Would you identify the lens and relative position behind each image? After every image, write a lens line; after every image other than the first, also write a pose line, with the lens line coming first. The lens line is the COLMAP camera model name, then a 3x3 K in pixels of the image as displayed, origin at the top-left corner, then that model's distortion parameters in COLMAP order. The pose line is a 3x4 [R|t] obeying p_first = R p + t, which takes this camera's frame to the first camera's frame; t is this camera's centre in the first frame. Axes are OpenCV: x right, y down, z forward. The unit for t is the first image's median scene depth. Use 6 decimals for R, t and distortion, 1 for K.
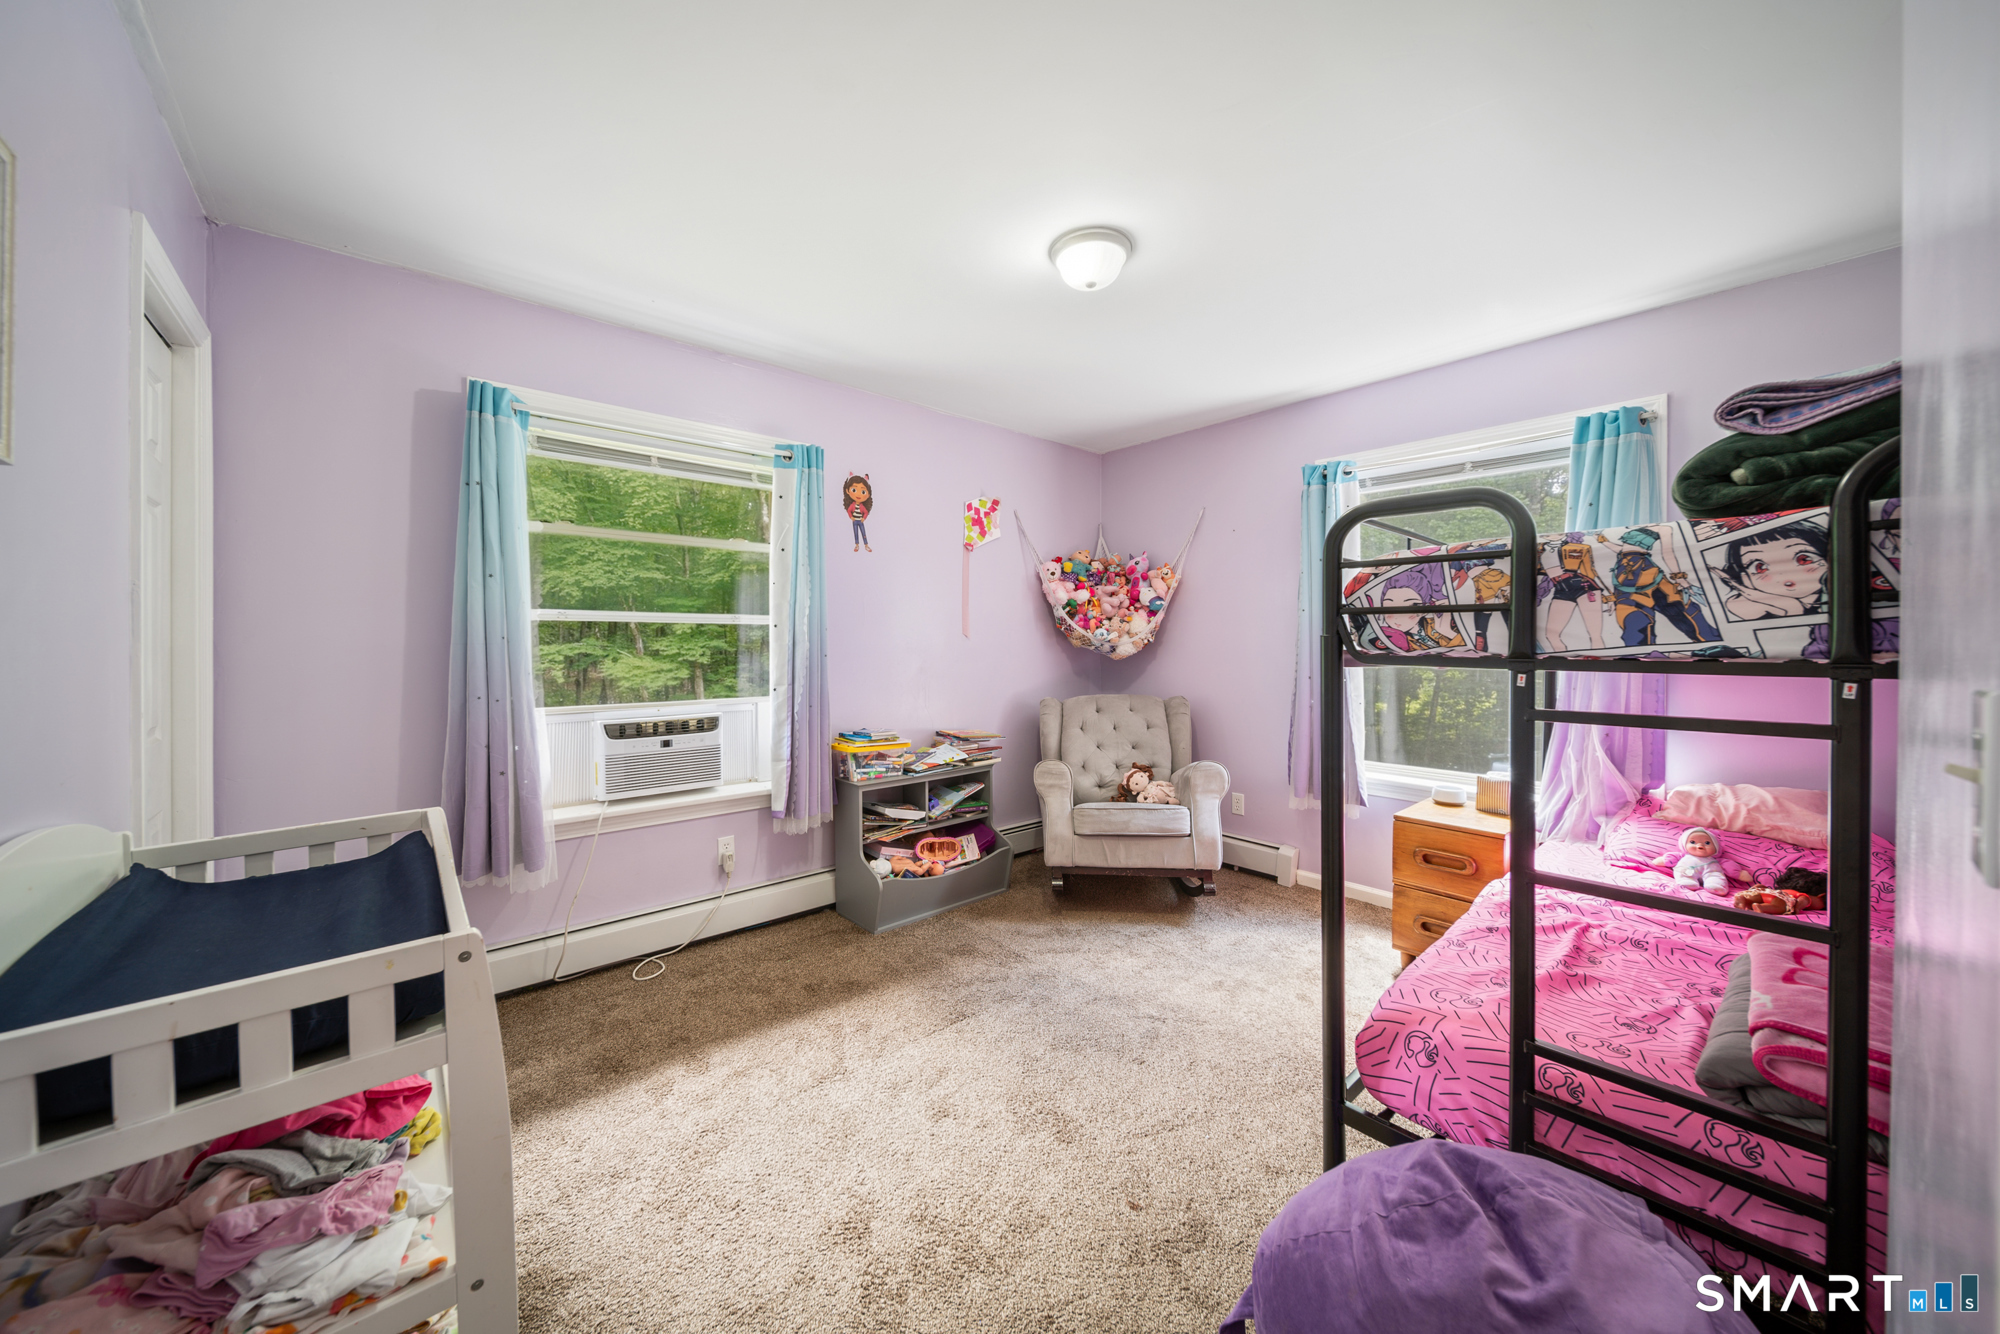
lens RADIAL K [[667.8, 0, 999.8], [0, 667.8, 650.3], [0, 0, 1]] dist [-0.002548, -0.000100]
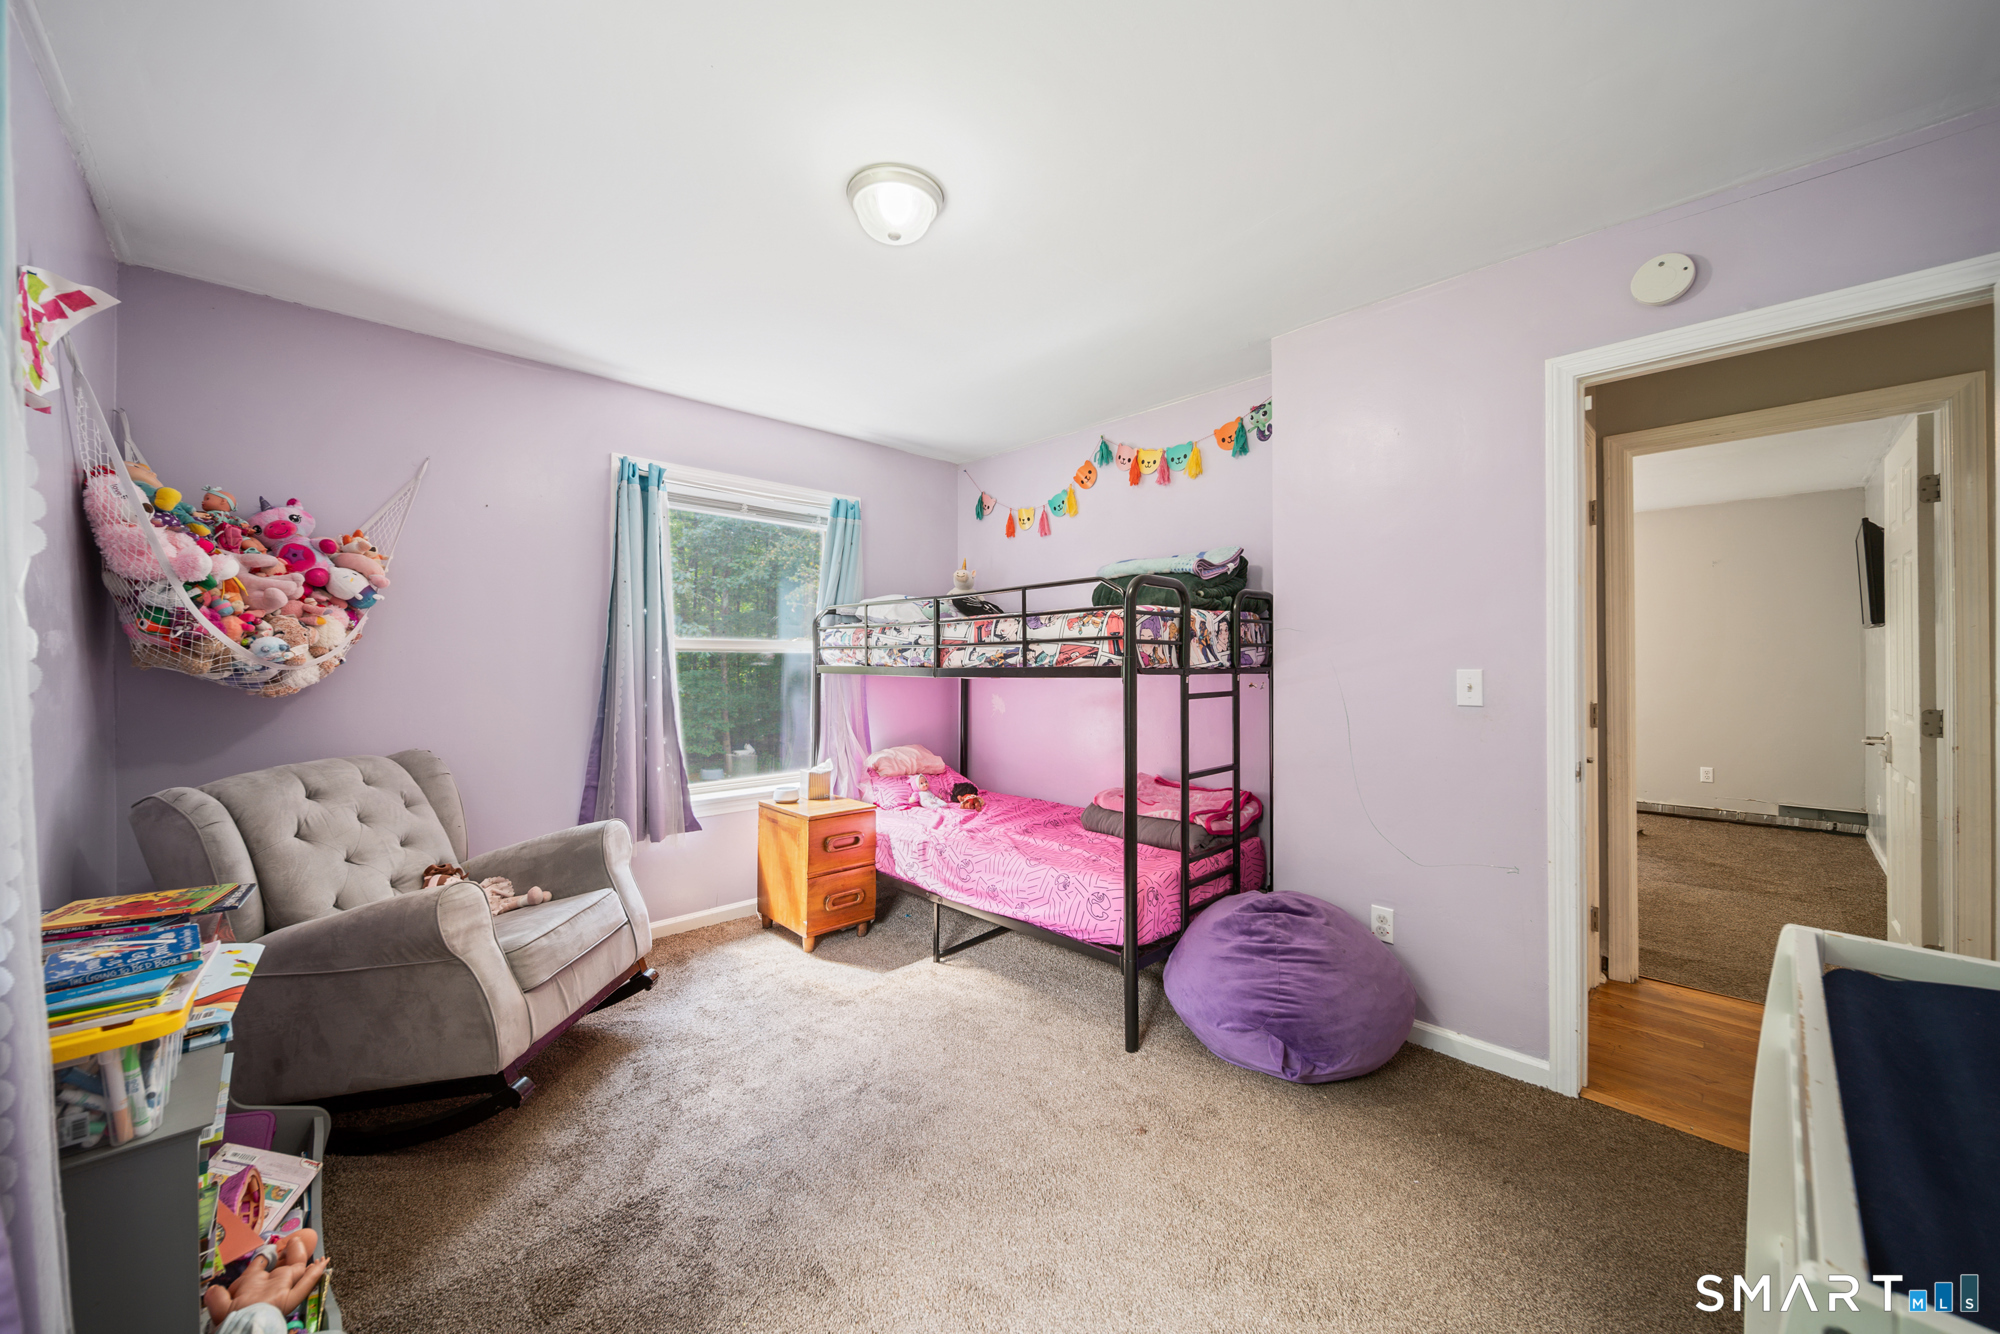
lens RADIAL K [[692.3, 0, 992.4], [0, 692.3, 664.3], [0, 0, 1]] dist [-0.003066, -0.000265]
pose [[0.006276, -0.002953, 0.999976, -0.731750], [0.014677, 0.999888, 0.002860, -0.009265], [-0.999873, 0.014659, 0.006319, 0.880328]]
